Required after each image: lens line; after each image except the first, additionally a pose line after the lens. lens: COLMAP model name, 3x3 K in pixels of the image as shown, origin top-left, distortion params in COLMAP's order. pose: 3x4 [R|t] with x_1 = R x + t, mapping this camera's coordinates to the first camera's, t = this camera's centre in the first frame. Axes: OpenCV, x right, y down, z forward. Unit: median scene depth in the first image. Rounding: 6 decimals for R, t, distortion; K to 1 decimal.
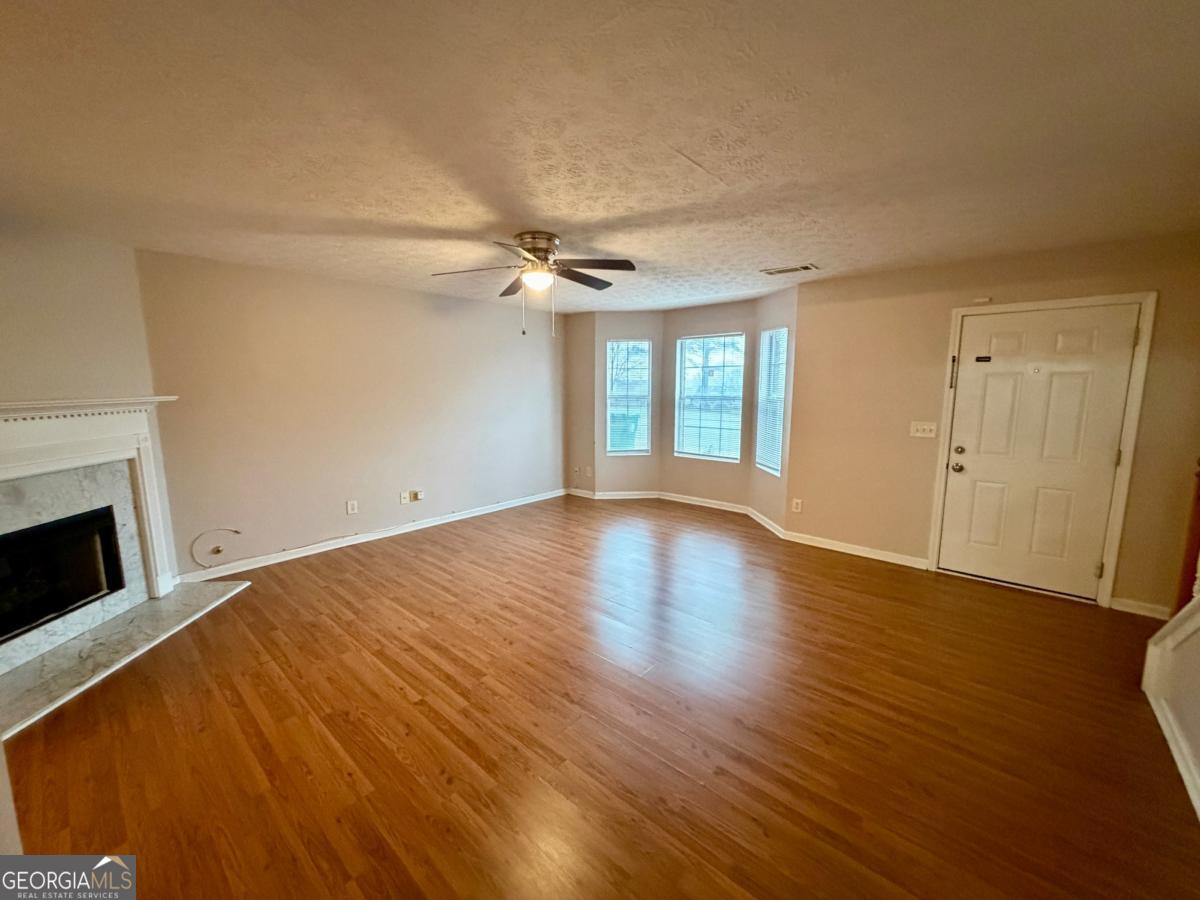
lens RADIAL K [[472.4, 0, 595.5], [0, 472.4, 455.2], [0, 0, 1]] dist [-0.000865, 0.000006]
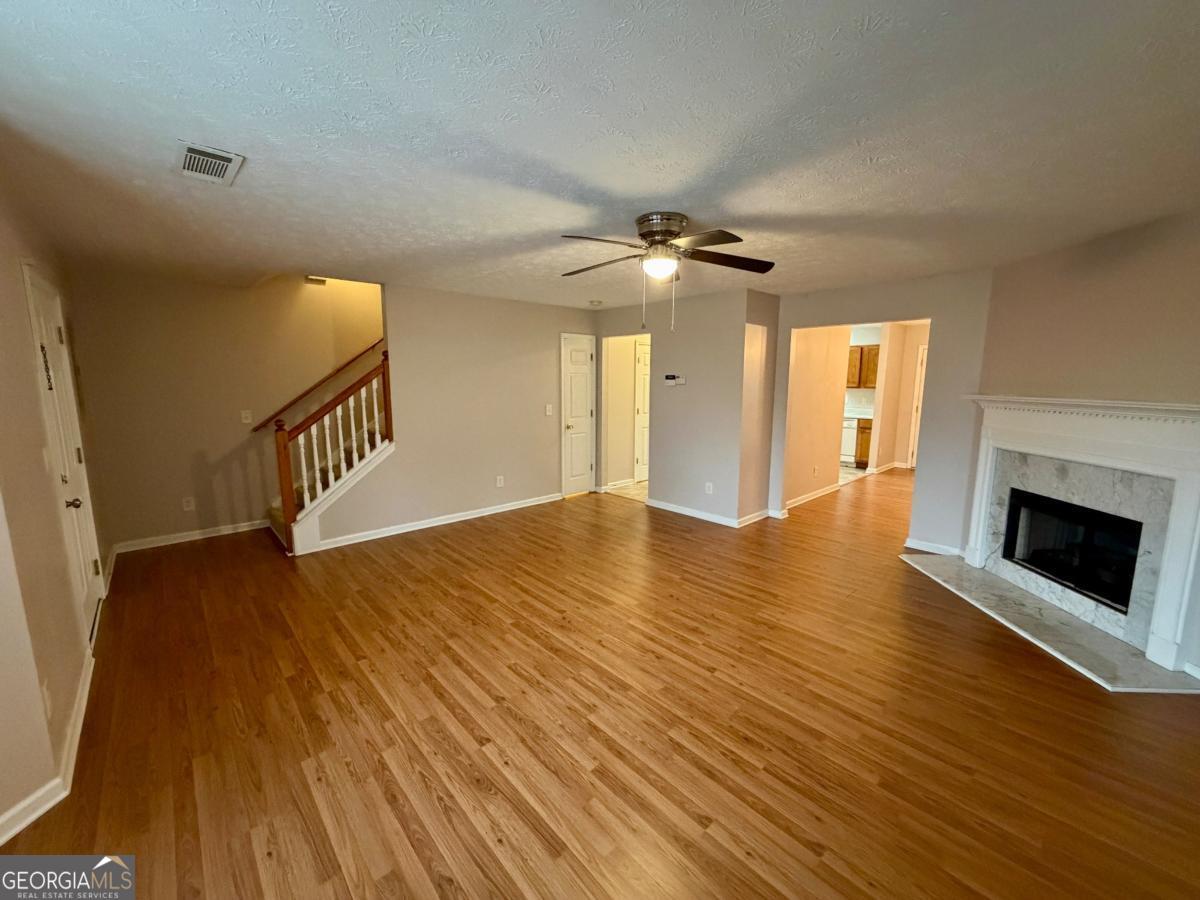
lens RADIAL K [[478.8, 0, 597.5], [0, 478.8, 449.7], [0, 0, 1]] dist [0.001593, 0.000349]
pose [[-0.995180, -0.014805, 0.096942, -0.091040], [0.014249, 0.956220, 0.292302, -0.289729], [-0.097025, 0.292275, -0.951400, 1.838529]]
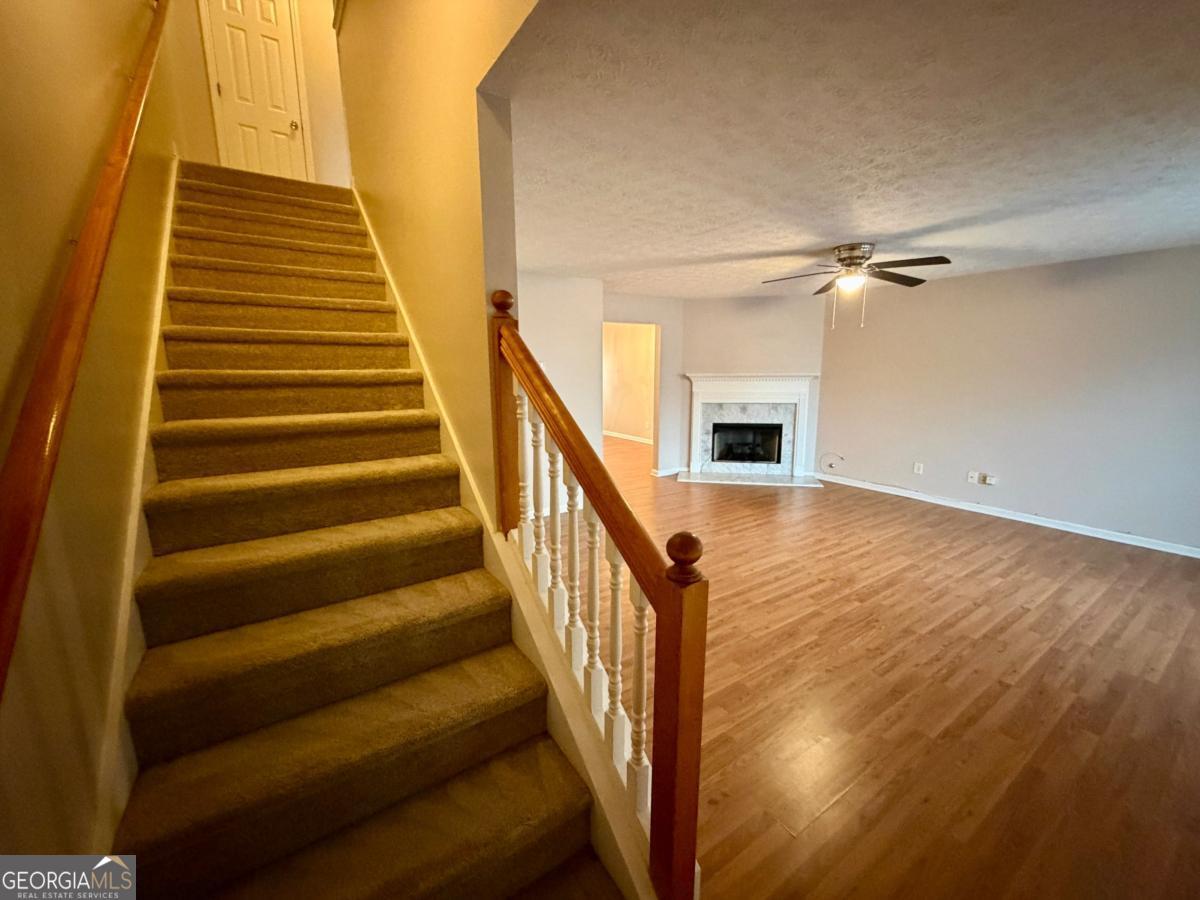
lens RADIAL K [[478.8, 0, 597.5], [0, 478.8, 449.7], [0, 0, 1]] dist [0.001593, 0.000349]
pose [[-0.250138, 0.173998, -0.952447, 1.209993], [-0.137544, 0.967357, 0.212845, -0.119548], [0.958391, 0.184244, -0.218040, 0.666786]]
